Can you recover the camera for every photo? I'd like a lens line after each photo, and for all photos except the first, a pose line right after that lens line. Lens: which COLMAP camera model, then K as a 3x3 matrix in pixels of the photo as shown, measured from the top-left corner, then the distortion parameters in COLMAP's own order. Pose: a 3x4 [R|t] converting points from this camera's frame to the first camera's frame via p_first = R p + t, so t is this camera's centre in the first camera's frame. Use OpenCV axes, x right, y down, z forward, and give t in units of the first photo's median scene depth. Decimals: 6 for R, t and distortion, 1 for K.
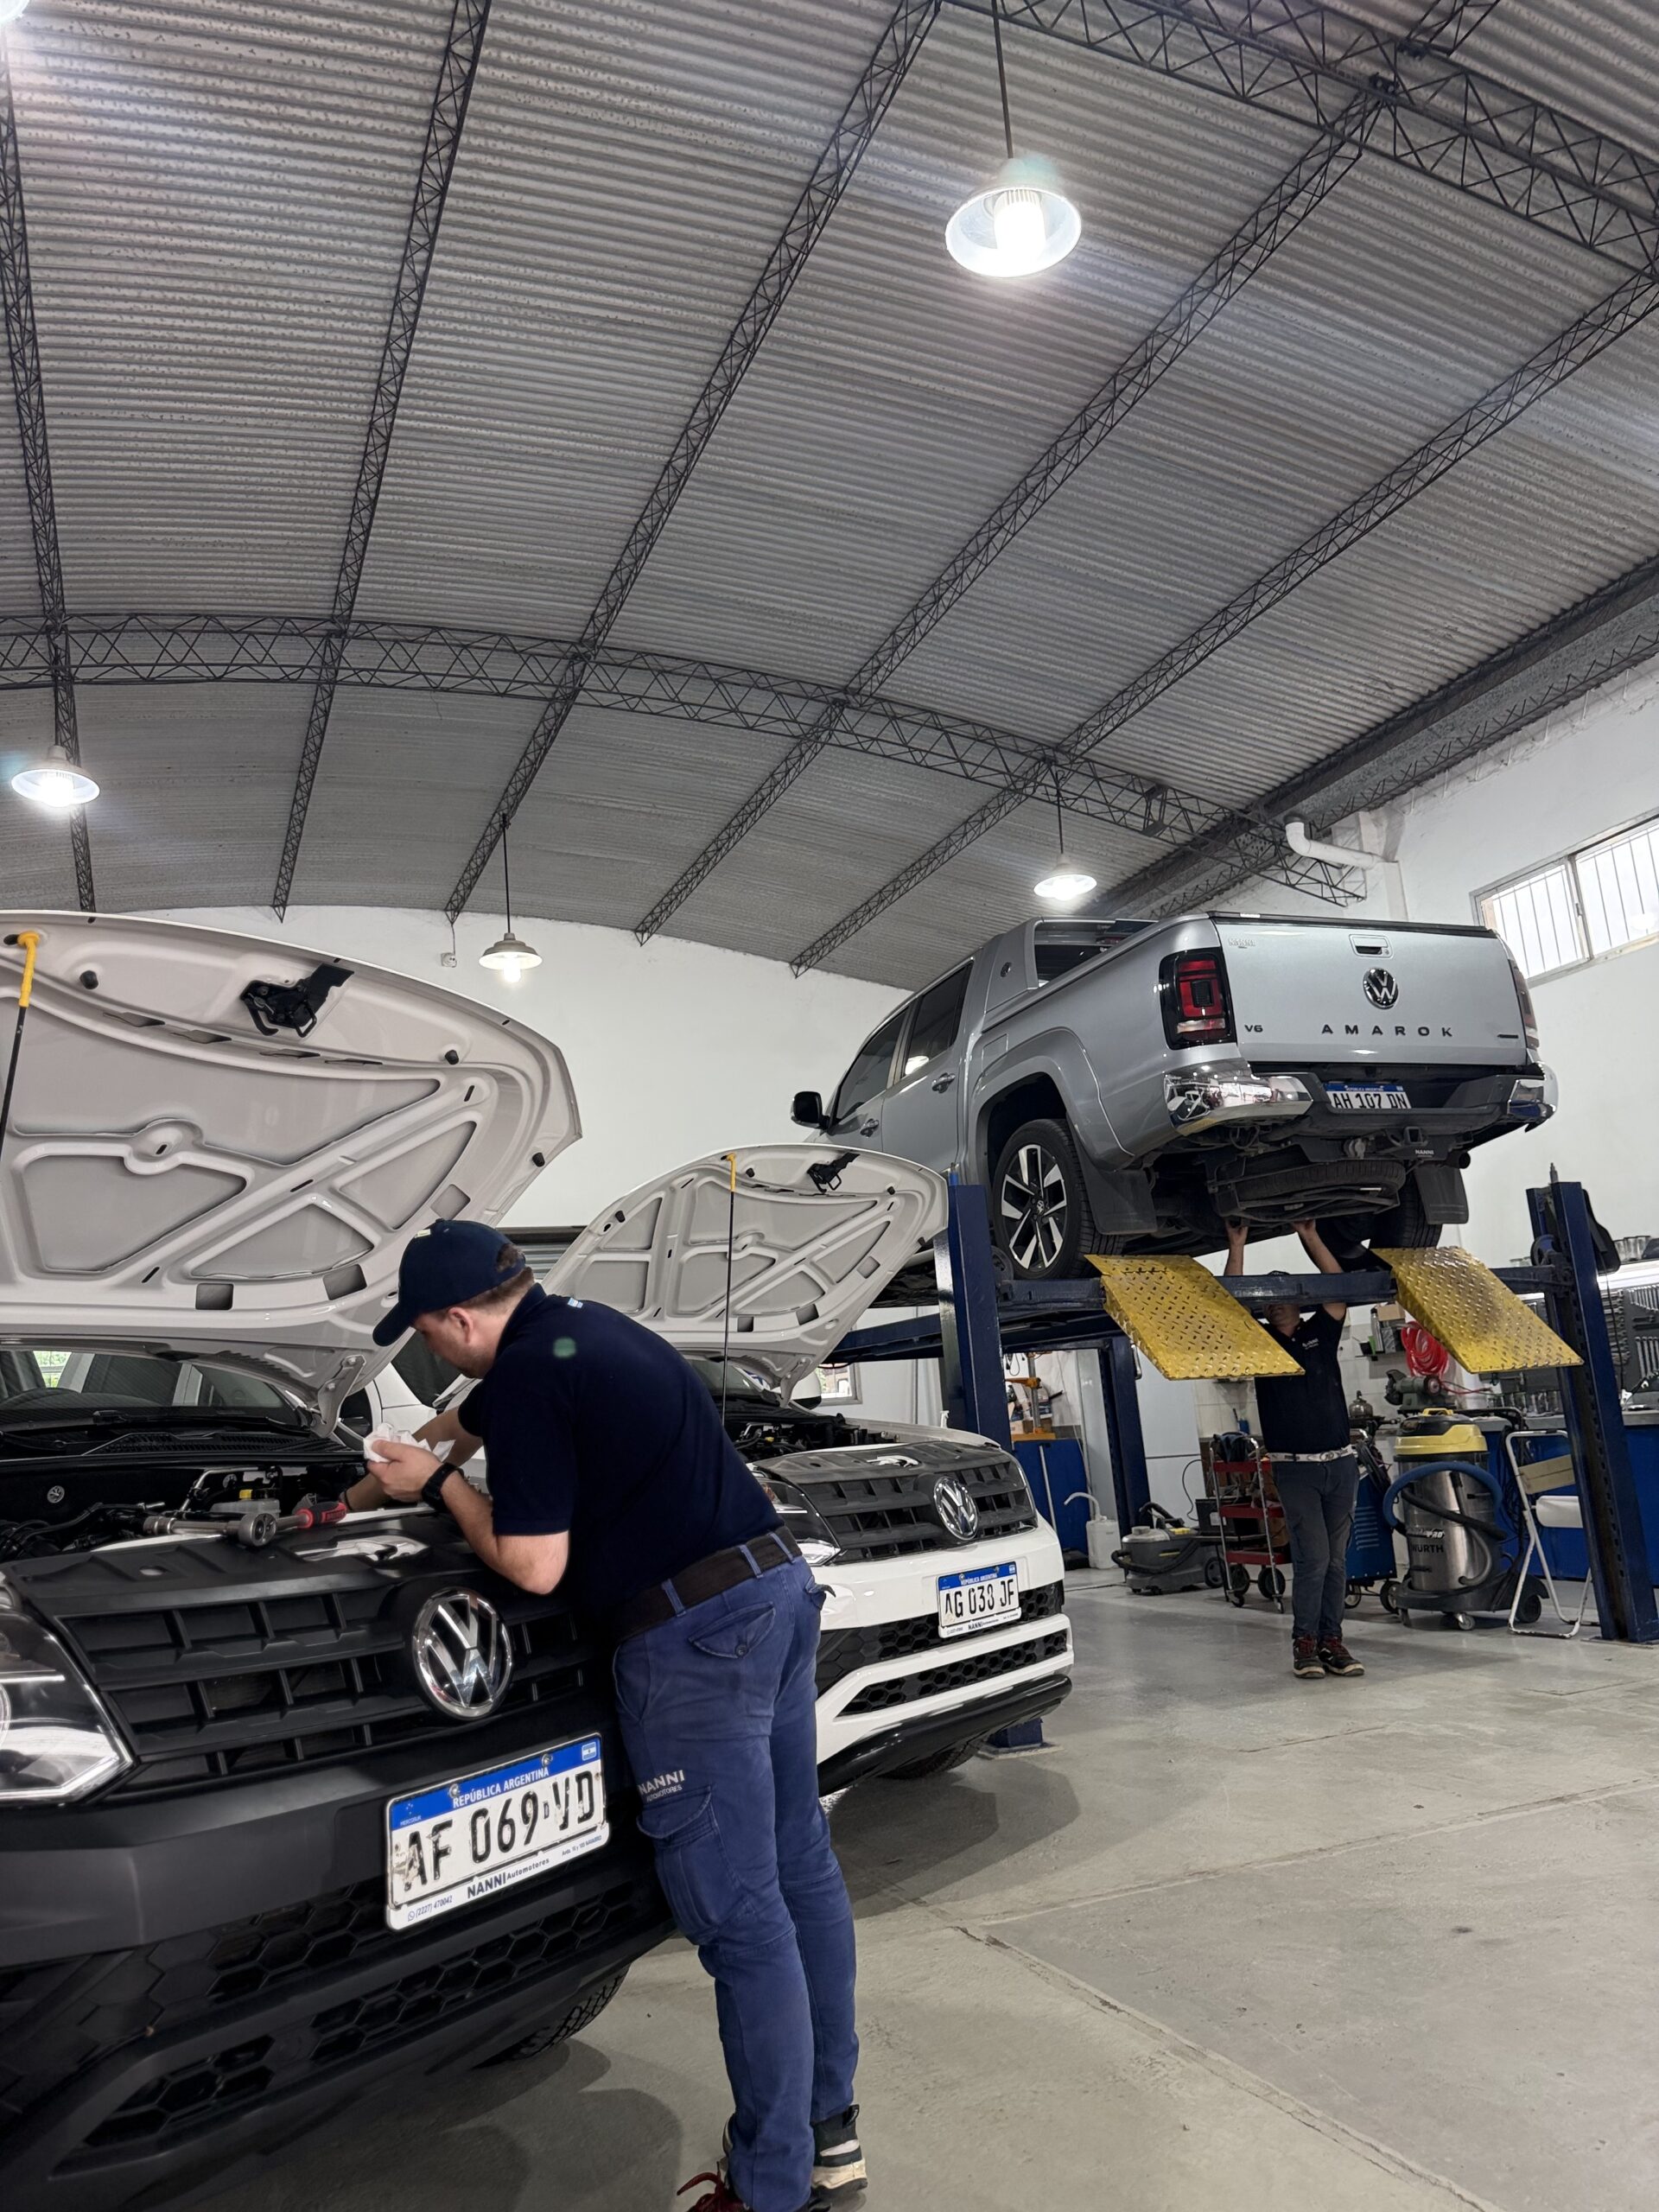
lens RADIAL K [[1575.6, 0, 820.4], [0, 1575.6, 1112.1], [0, 0, 1]] dist [0.277824, -0.464025]
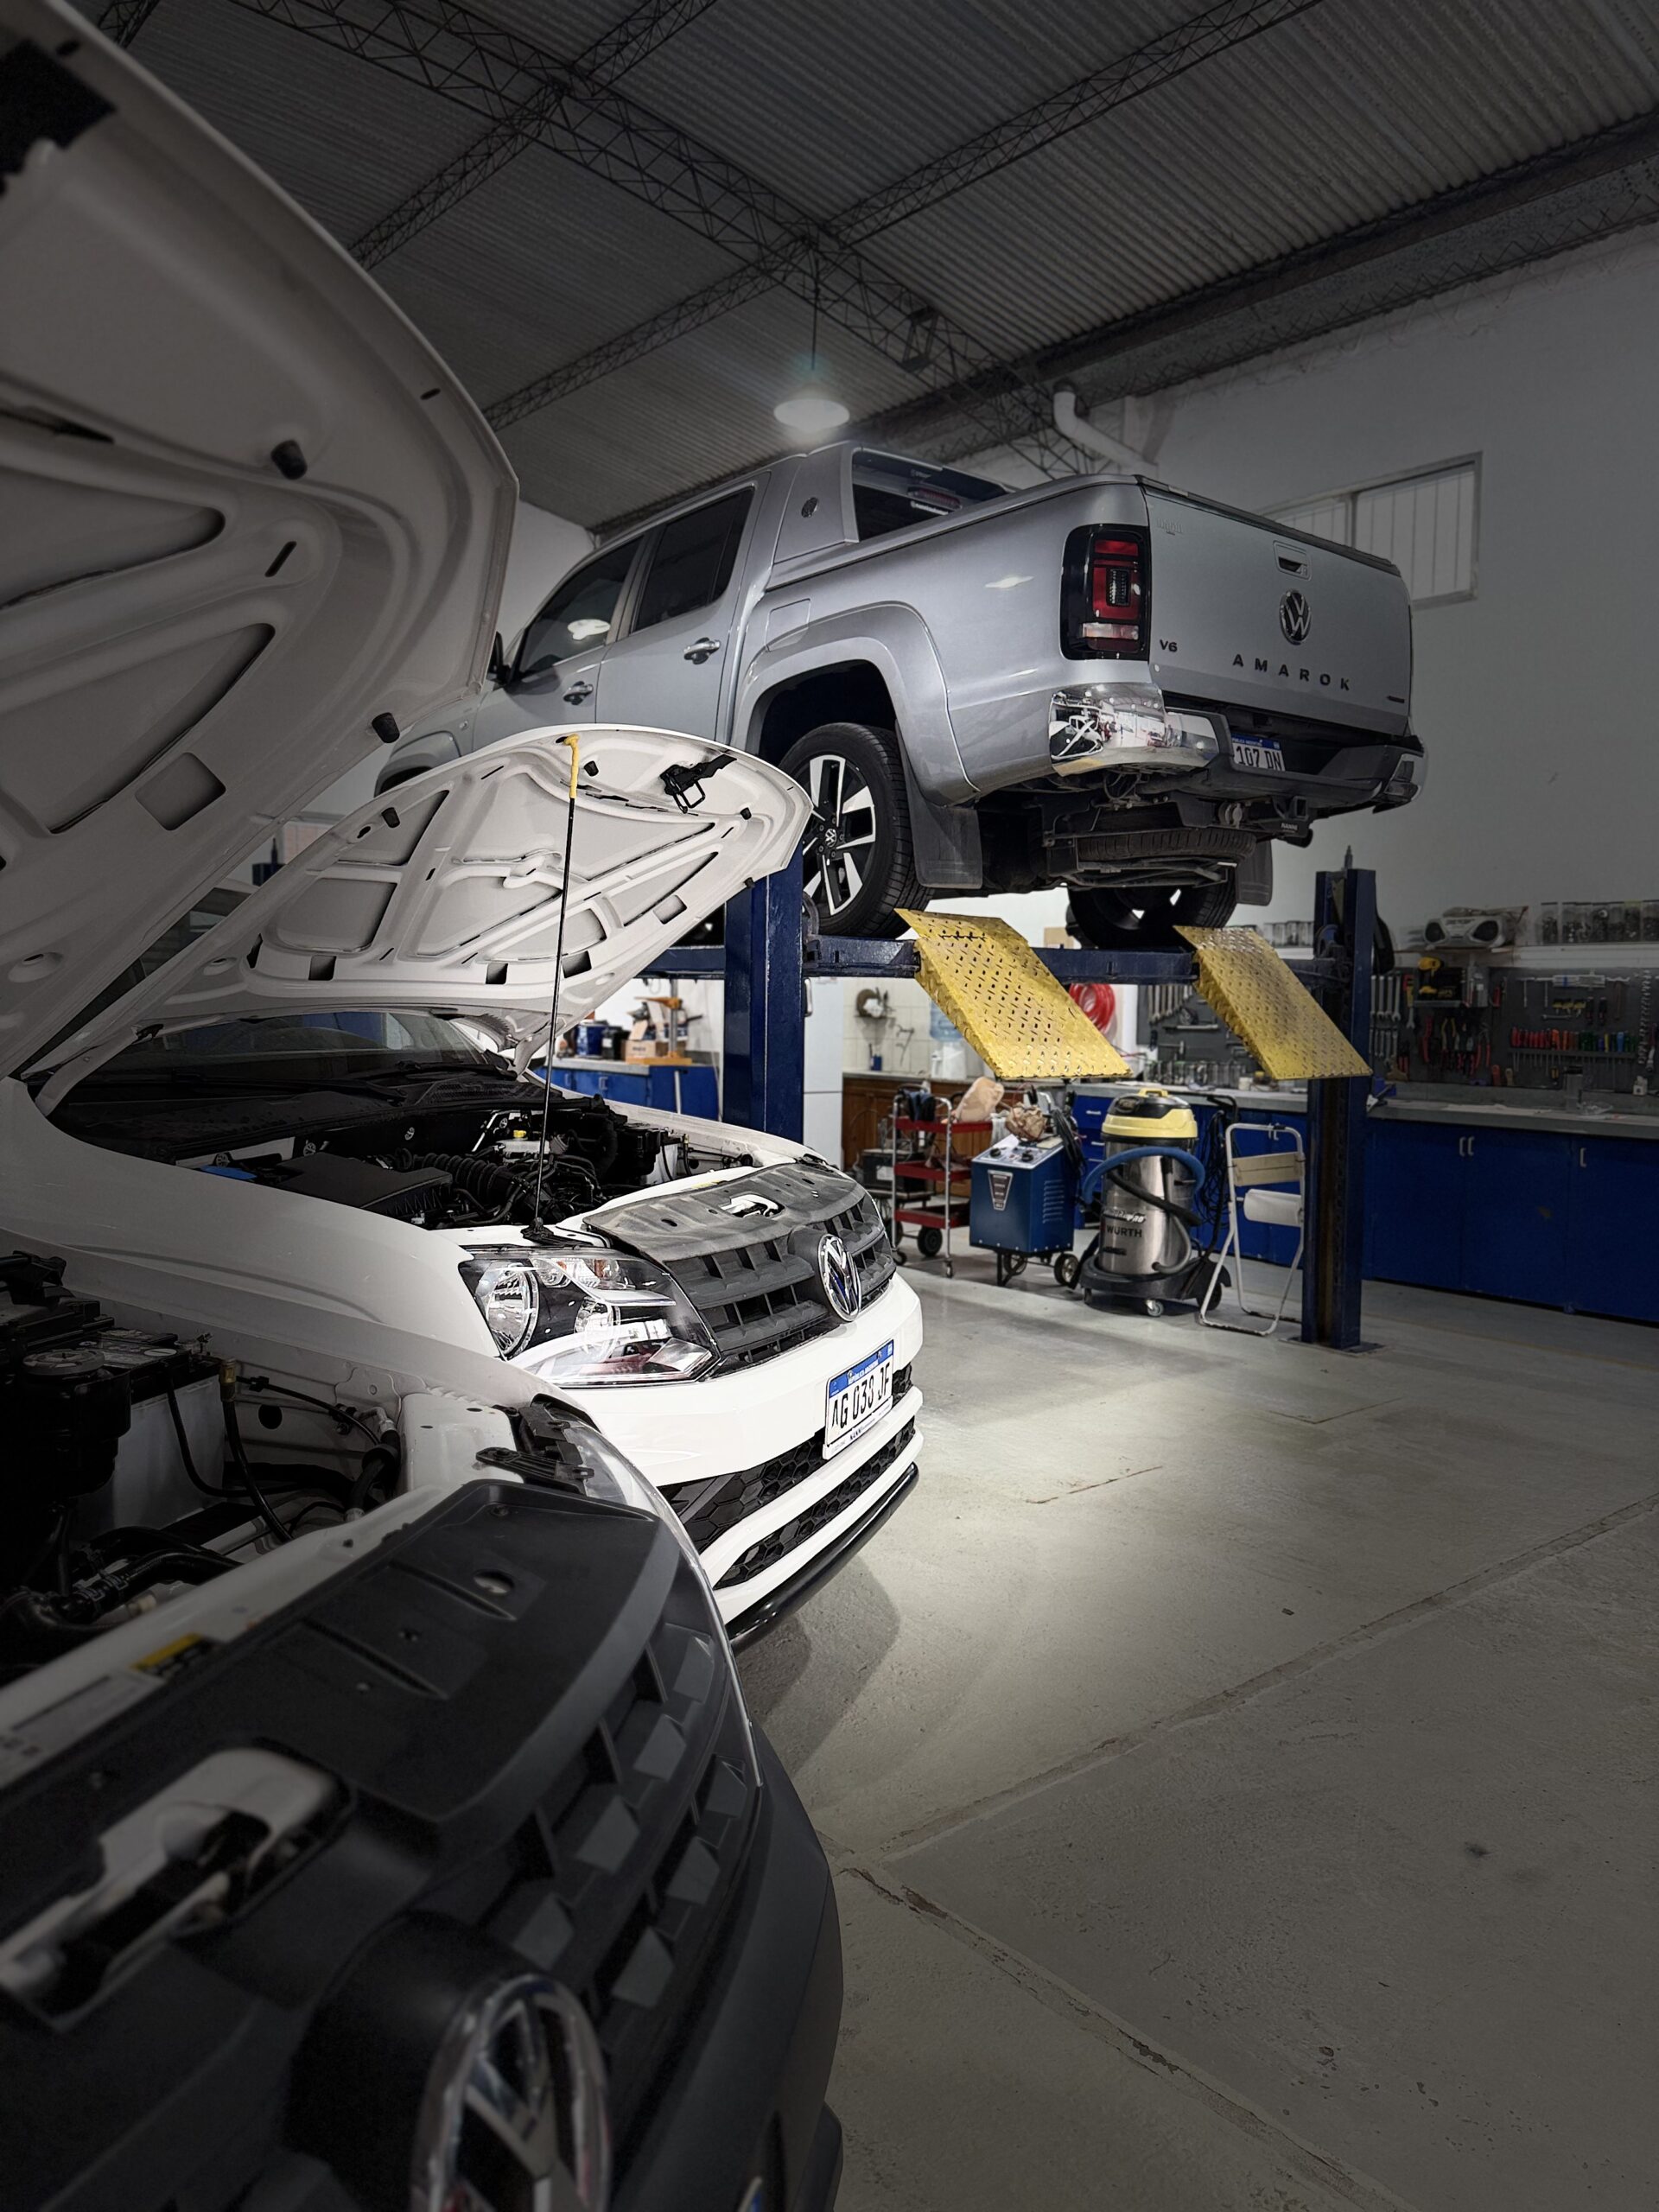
lens RADIAL K [[1533.1, 0, 789.3], [0, 1533.1, 1100.5], [0, 0, 1]] dist [0.098728, -0.137884]
pose [[0.950806, 0.067988, 0.302233, -0.105112], [-0.145482, 0.959340, 0.241873, 0.003677], [-0.273499, -0.273944, 0.922037, 0.267874]]
